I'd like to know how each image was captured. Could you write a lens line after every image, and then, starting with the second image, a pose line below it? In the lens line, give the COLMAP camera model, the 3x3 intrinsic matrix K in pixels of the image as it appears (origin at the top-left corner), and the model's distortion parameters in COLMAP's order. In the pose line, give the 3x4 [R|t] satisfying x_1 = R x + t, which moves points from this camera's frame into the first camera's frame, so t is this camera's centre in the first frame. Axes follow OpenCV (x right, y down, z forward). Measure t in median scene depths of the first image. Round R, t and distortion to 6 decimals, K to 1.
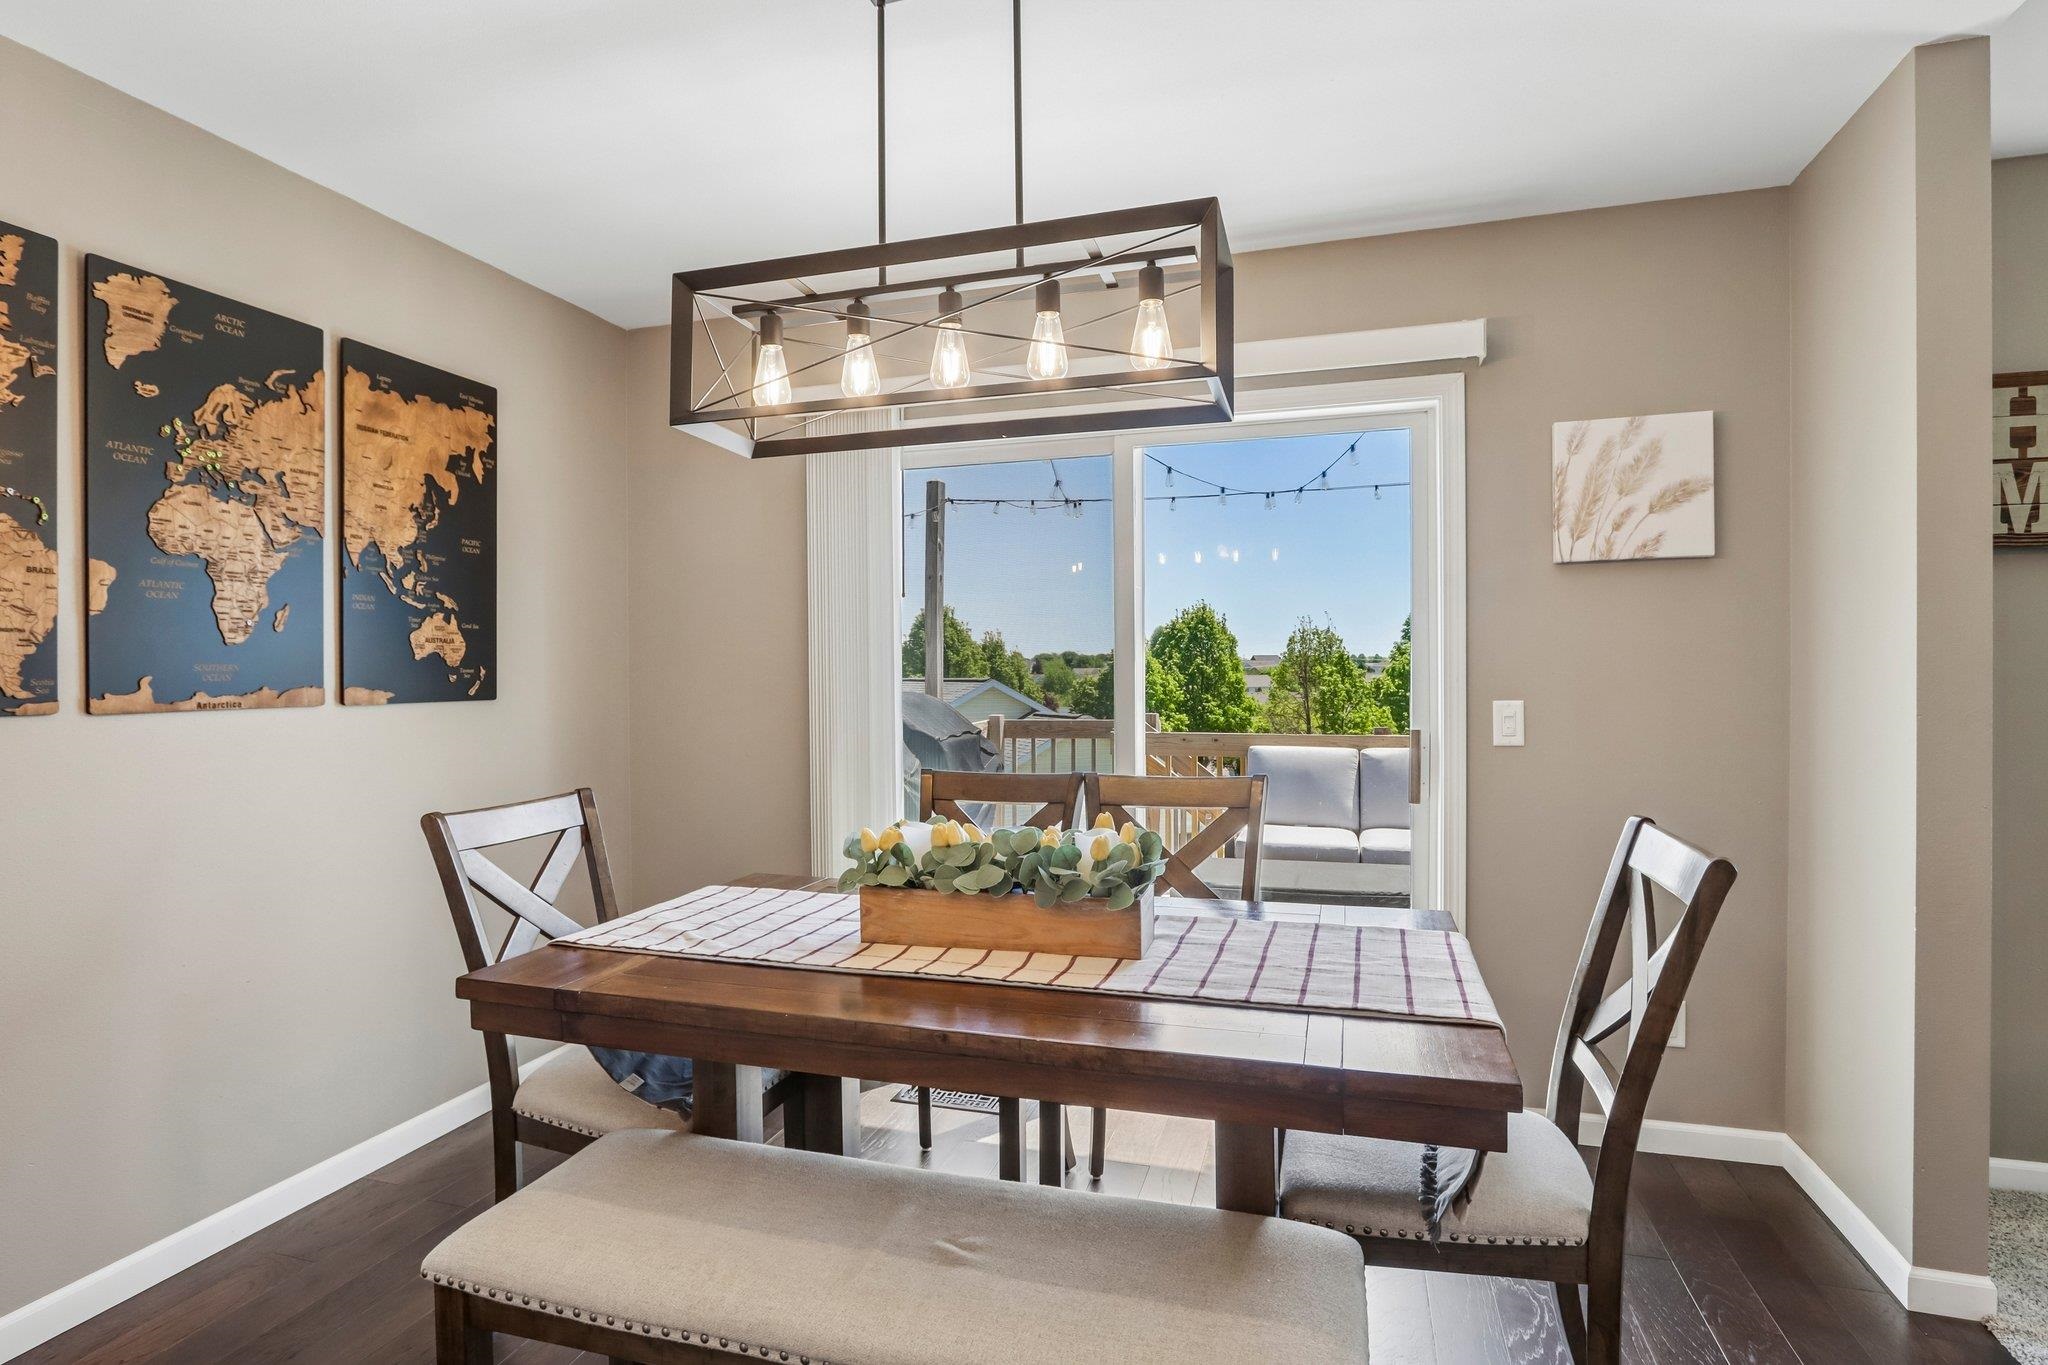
lens RADIAL K [[1046.6, 0, 1009.2], [0, 1046.6, 685.5], [0, 0, 1]] dist [-0.024780, 0.009729]
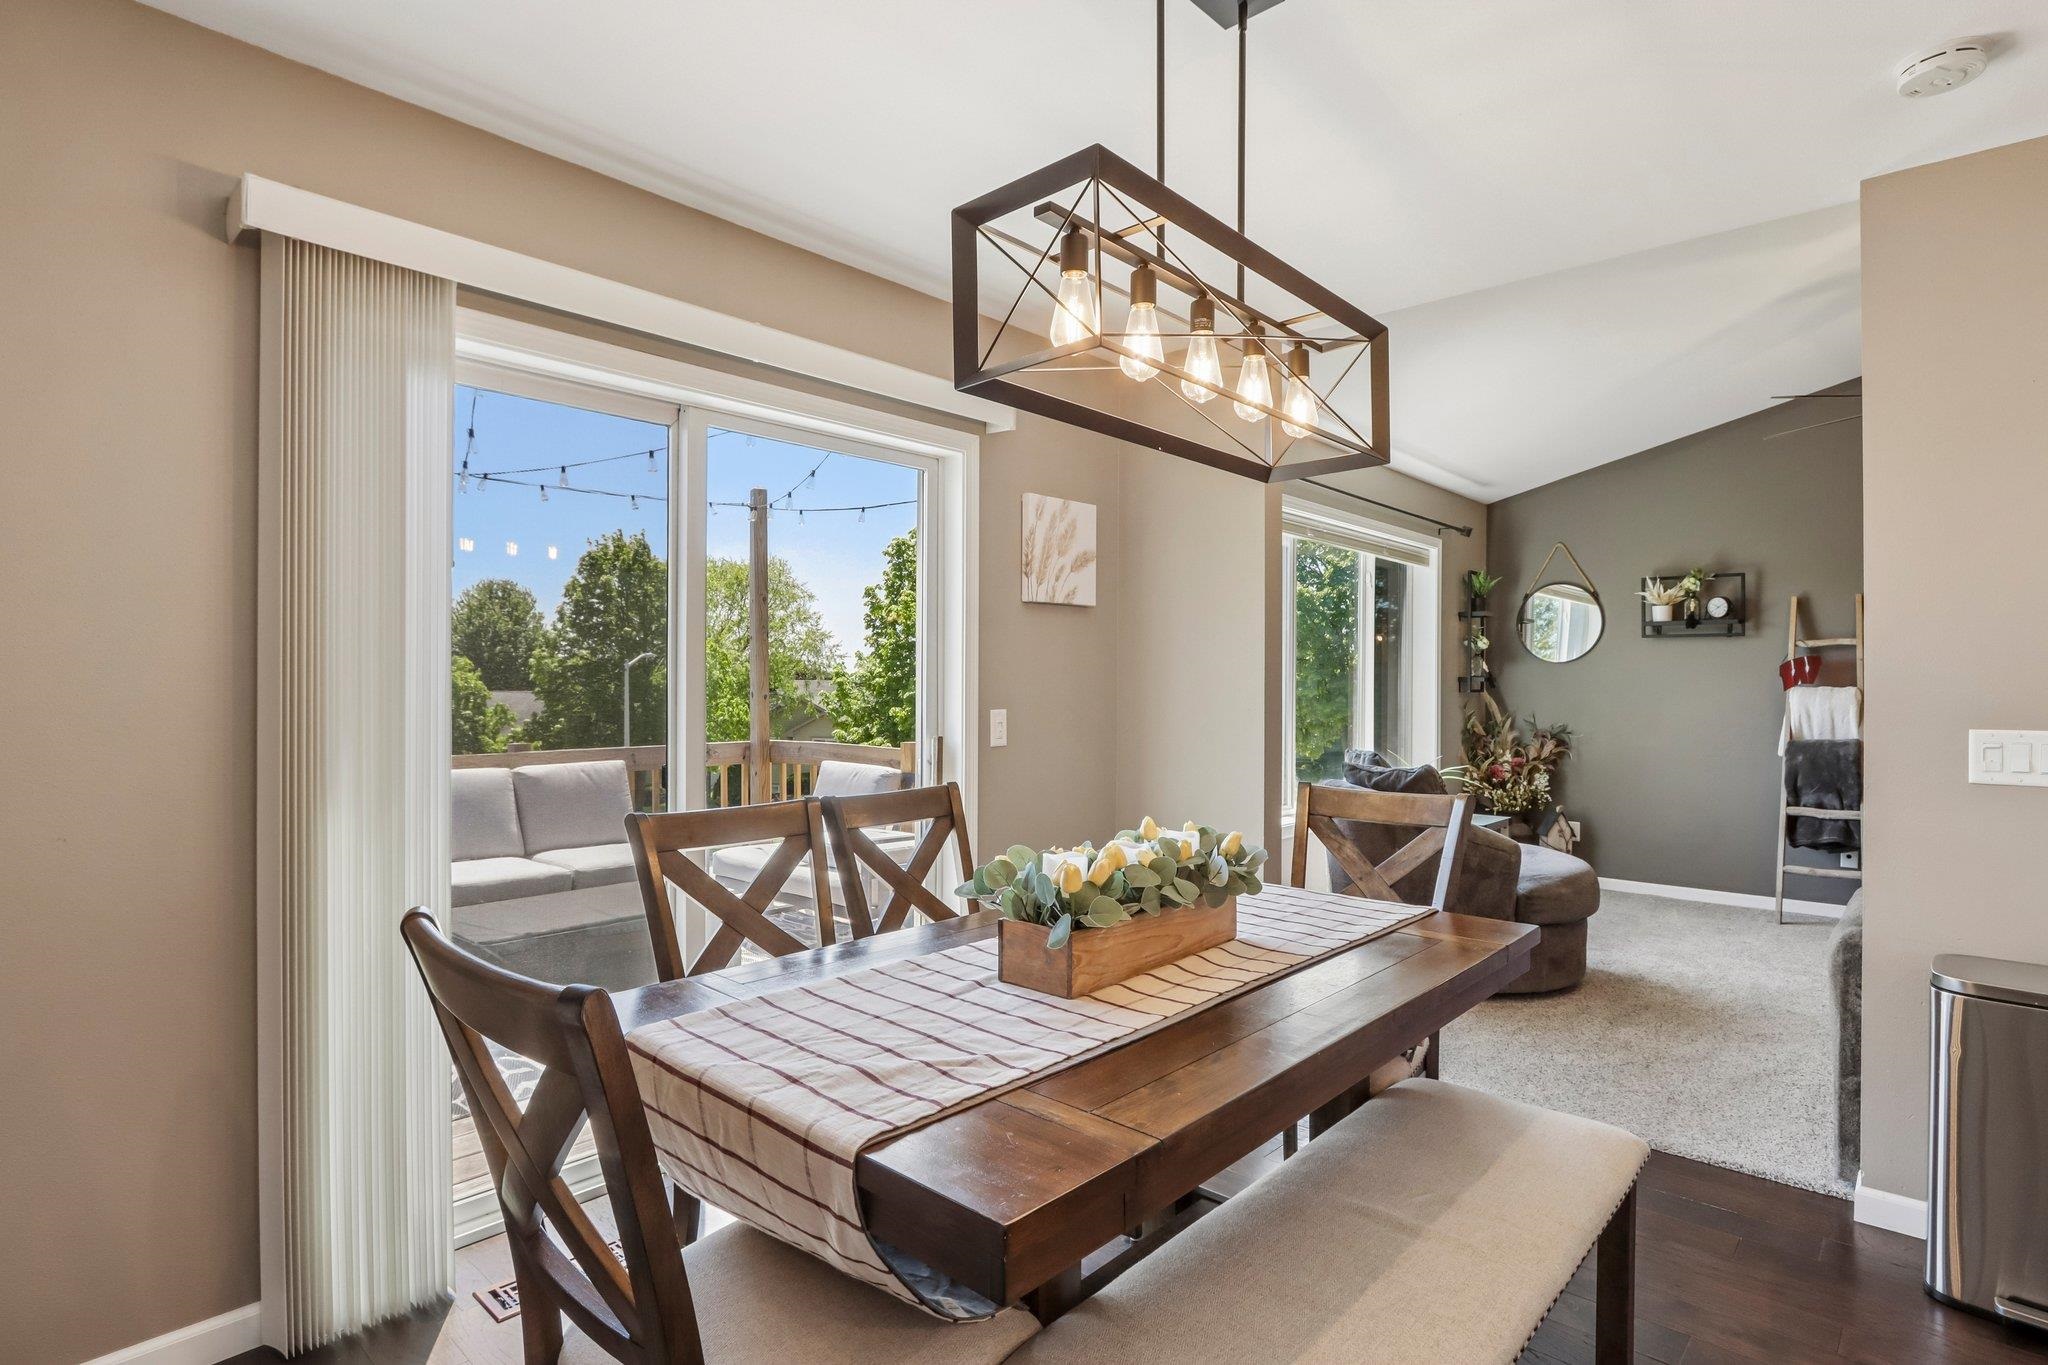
lens RADIAL K [[1046.6, 0, 1009.2], [0, 1046.6, 685.5], [0, 0, 1]] dist [-0.024780, 0.009729]
pose [[0.427178, 0.007724, 0.904135, -0.663753], [0.003459, 0.999942, -0.010177, -0.001540], [-0.904161, 0.007475, 0.427127, 0.480522]]
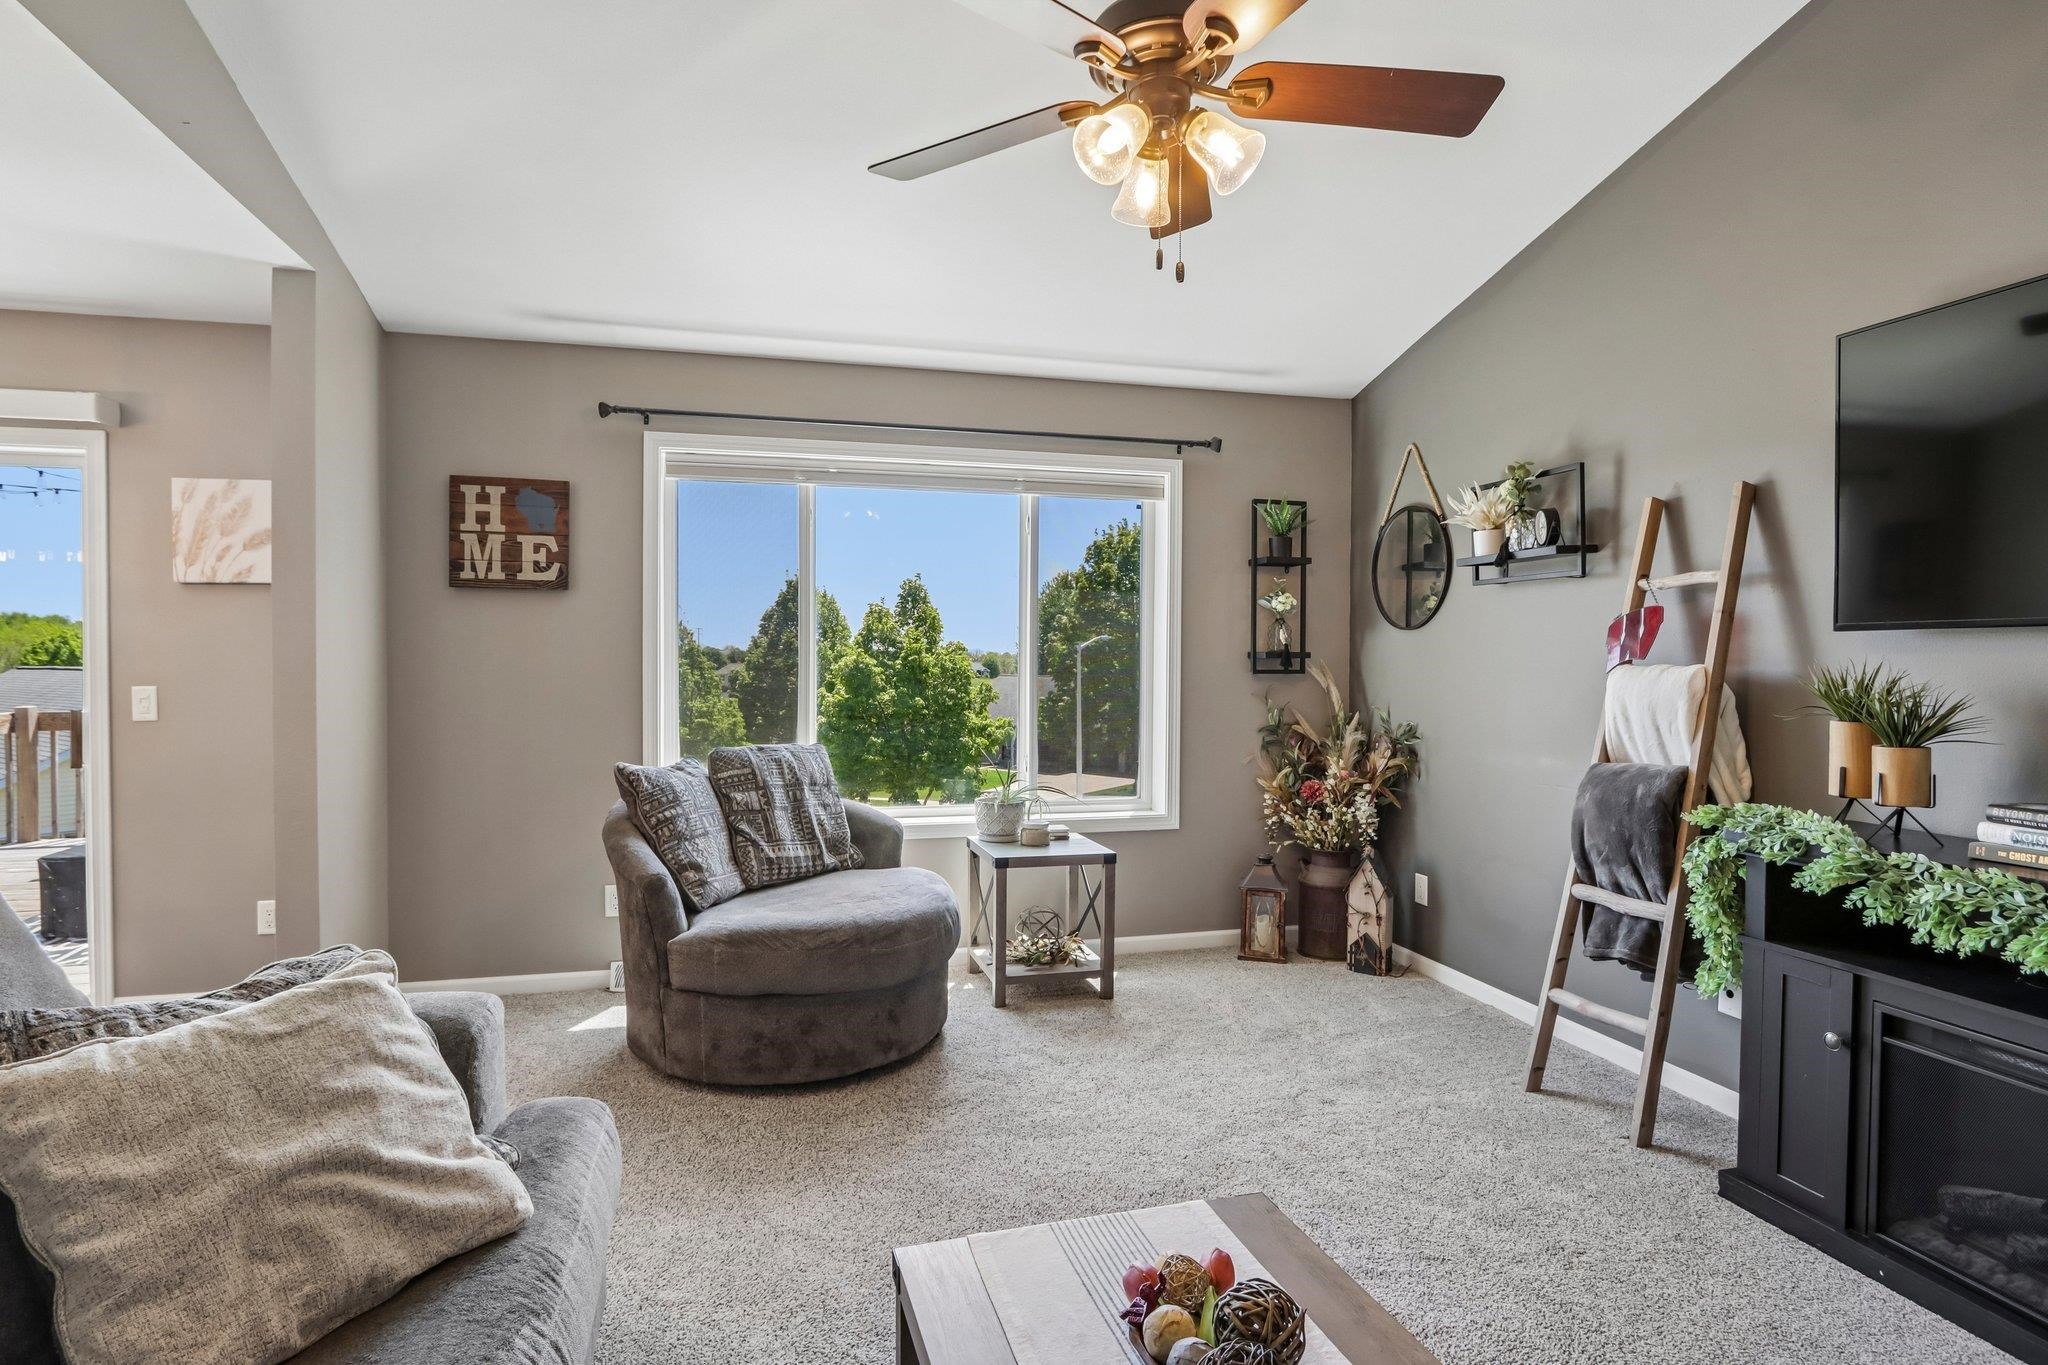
lens RADIAL K [[1046.6, 0, 1009.2], [0, 1046.6, 685.5], [0, 0, 1]] dist [-0.024780, 0.009729]
pose [[0.855530, -0.001345, 0.517751, 0.770626], [-0.002801, 0.999970, 0.007227, 0.001297], [-0.517745, -0.007633, 0.855501, -0.705773]]
